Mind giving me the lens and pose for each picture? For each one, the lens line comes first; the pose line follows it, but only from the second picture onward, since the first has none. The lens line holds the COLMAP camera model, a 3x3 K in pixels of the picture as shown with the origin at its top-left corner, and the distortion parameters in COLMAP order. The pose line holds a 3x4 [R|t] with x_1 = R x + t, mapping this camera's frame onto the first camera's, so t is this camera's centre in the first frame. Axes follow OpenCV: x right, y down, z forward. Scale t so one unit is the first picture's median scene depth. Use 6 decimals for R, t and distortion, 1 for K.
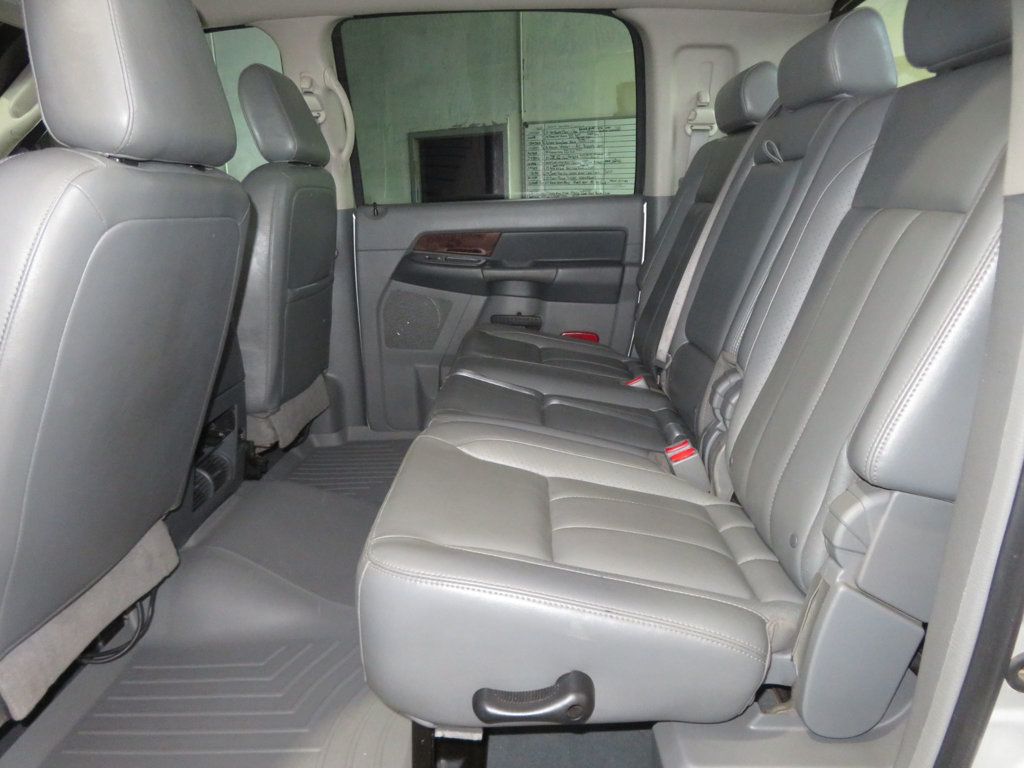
lens RADIAL K [[729.9, 0, 512.0], [0, 729.9, 384.0], [0, 0, 1]] dist [0.000139, -0.002258]
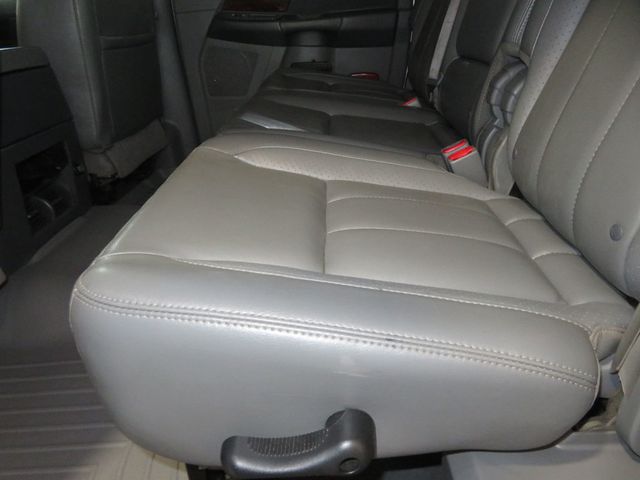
lens RADIAL K [[463.1, 0, 323.4], [0, 463.1, 239.2], [0, 0, 1]] dist [0.000873, -0.002213]
pose [[0.998293, -0.055441, -0.018391, 0.033948], [0.058076, 0.975786, 0.210879, 0.047406], [0.006254, -0.211587, 0.977339, 0.242584]]
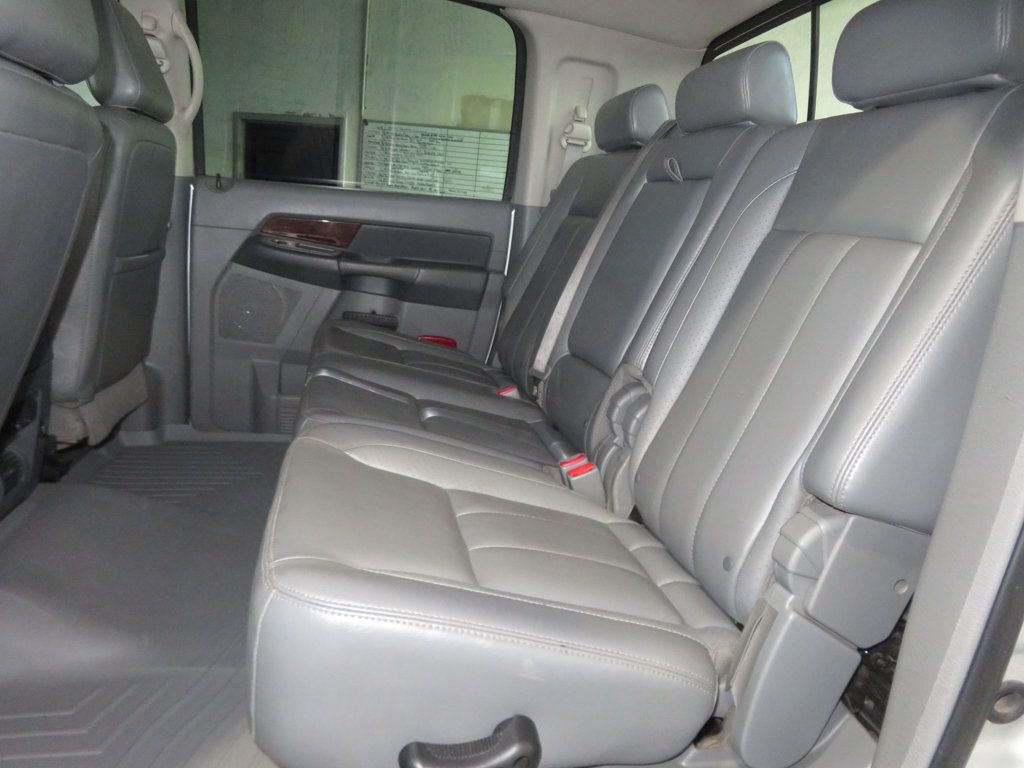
lens RADIAL K [[728.3, 0, 515.4], [0, 728.3, 387.0], [0, 0, 1]] dist [-0.008699, 0.003518]
pose [[0.963769, 0.061146, 0.259634, -0.073088], [-0.058273, 0.998124, -0.018757, 0.008641], [-0.260294, 0.002947, 0.965525, 0.071922]]
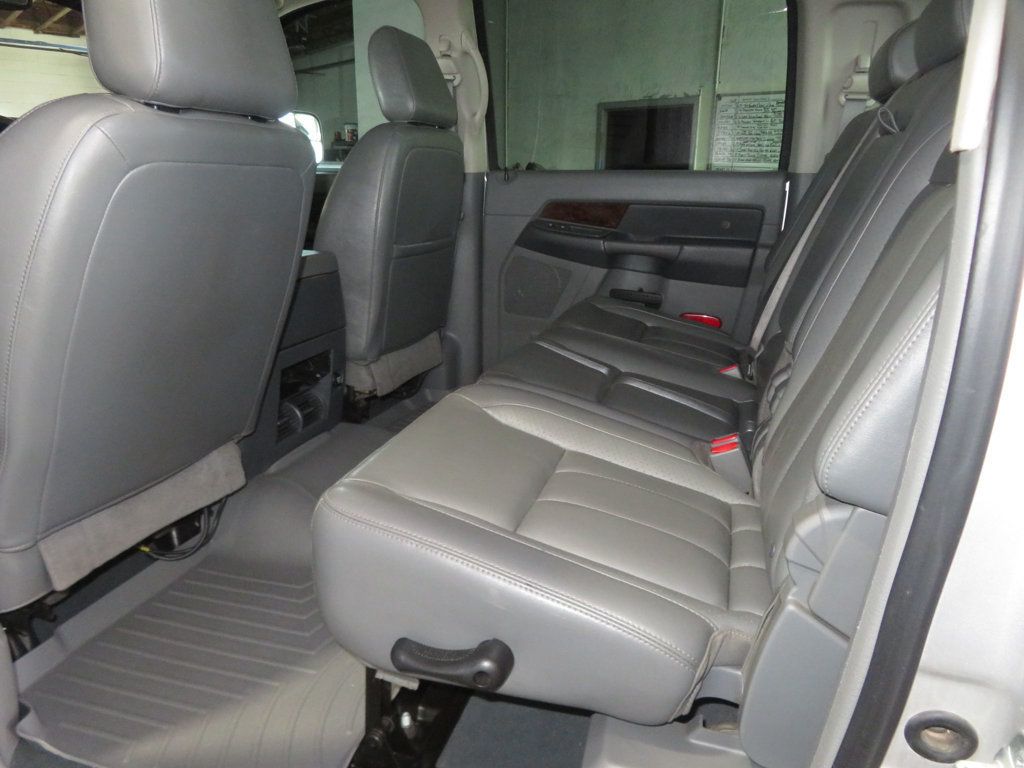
lens RADIAL K [[733.7, 0, 513.4], [0, 733.7, 383.5], [0, 0, 1]] dist [-0.000880, 0.003989]
pose [[0.963715, 0.113417, -0.241639, 0.136212], [-0.105877, 0.993405, 0.044004, 0.002454], [0.245037, -0.016823, 0.969368, 0.023854]]
